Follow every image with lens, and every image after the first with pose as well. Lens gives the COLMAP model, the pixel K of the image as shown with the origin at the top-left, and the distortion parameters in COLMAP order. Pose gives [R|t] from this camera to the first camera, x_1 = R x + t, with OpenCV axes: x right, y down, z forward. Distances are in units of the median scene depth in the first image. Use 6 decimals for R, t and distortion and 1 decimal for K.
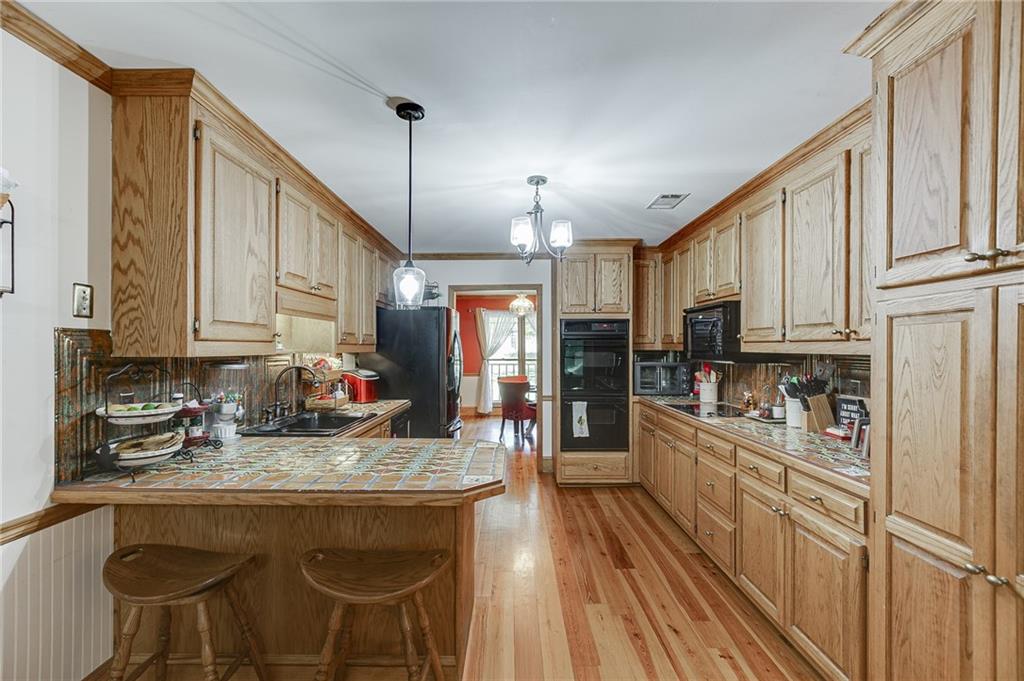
lens RADIAL K [[478.9, 0, 510.3], [0, 478.9, 349.9], [0, 0, 1]] dist [-0.019457, 0.011416]
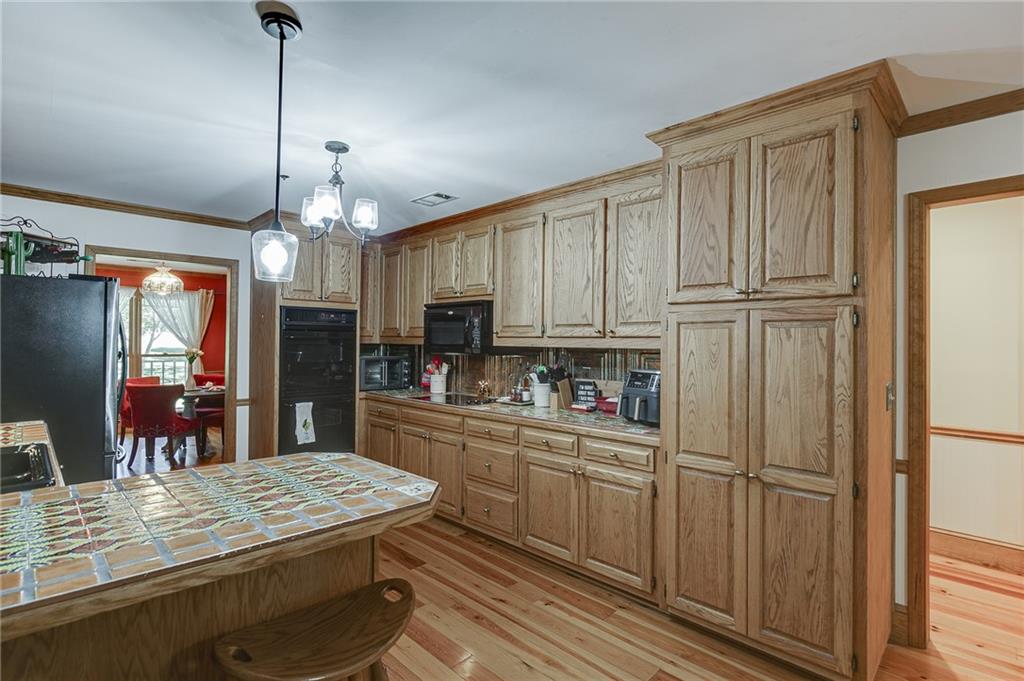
lens RADIAL K [[504.3, 0, 525.2], [0, 504.3, 337.5], [0, 0, 1]] dist [-0.002838, -0.001254]
pose [[0.691729, 0.015549, 0.721990, -0.469840], [-0.007022, 0.999866, -0.014805, 0.002525], [-0.722123, 0.005171, 0.691745, 0.159508]]
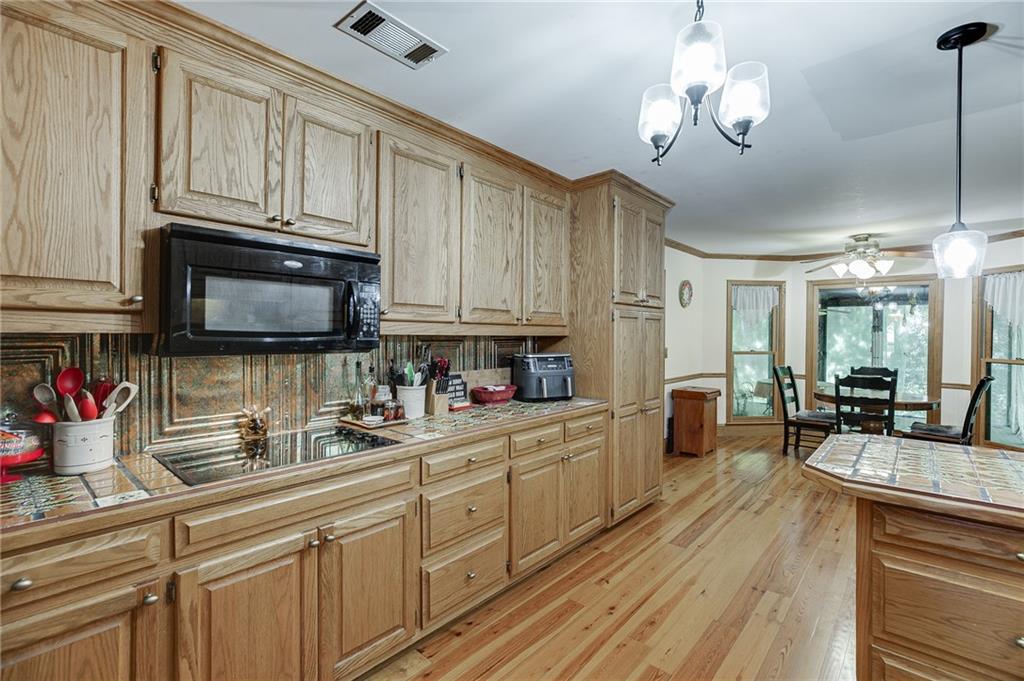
lens RADIAL K [[452.4, 0, 530.6], [0, 452.4, 336.4], [0, 0, 1]] dist [-0.001494, 0.000320]
pose [[-0.761144, -0.009761, 0.648509, -0.145039], [-0.004442, 0.999942, 0.009837, -0.000857], [-0.648567, 0.004607, -0.761143, 1.881951]]
